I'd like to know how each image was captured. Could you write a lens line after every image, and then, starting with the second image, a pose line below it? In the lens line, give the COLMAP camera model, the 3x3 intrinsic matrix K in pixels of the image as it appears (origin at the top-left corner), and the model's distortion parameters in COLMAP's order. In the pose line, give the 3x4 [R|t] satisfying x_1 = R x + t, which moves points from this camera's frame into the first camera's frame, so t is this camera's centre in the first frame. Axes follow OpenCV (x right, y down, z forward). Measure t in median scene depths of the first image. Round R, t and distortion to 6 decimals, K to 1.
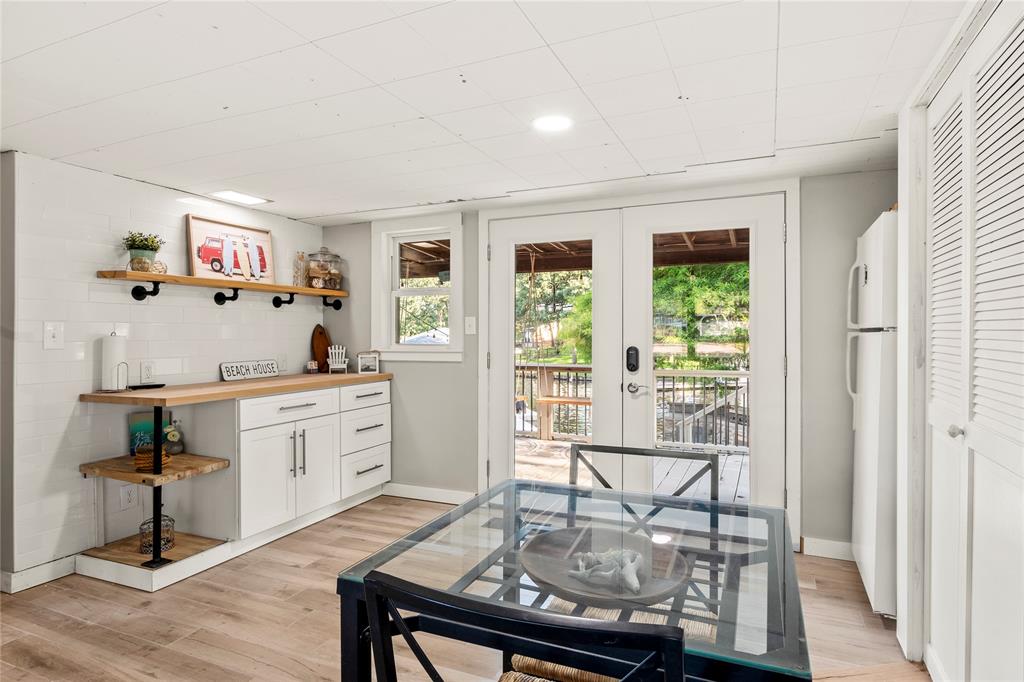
lens RADIAL K [[556.0, 0, 503.8], [0, 556.0, 339.9], [0, 0, 1]] dist [-0.001731, -0.001129]
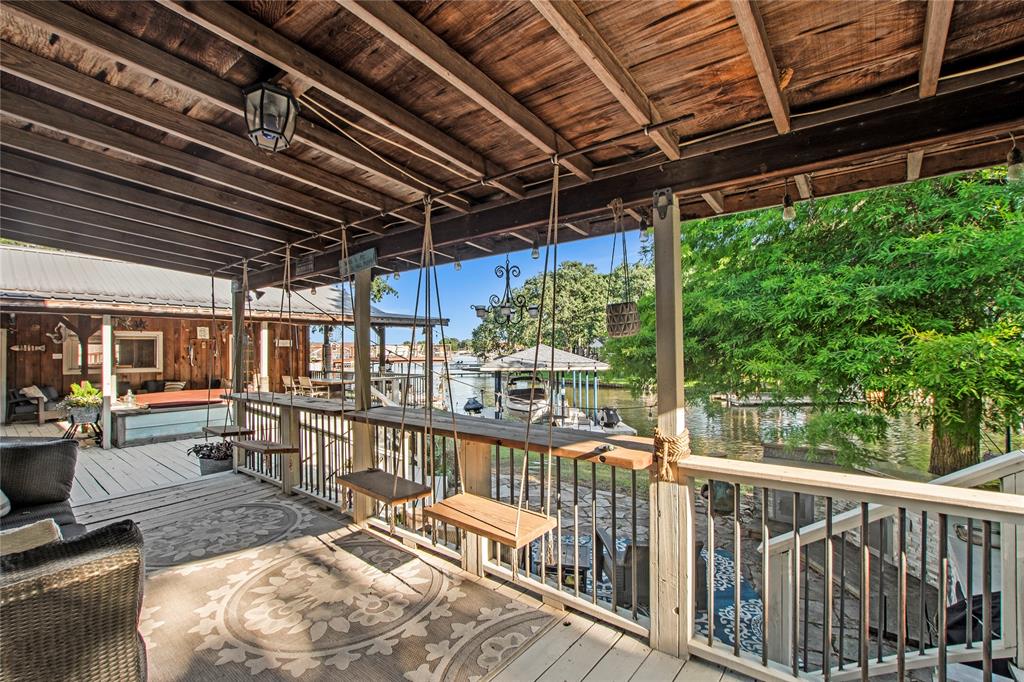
lens RADIAL K [[462.5, 0, 502.5], [0, 462.5, 341.6], [0, 0, 1]] dist [-0.029266, 0.003660]
pose [[0.970028, -0.010584, -0.242762, 0.156088], [0.004070, 0.999619, -0.027317, -0.012302], [0.242958, 0.025510, 0.969701, 0.453852]]
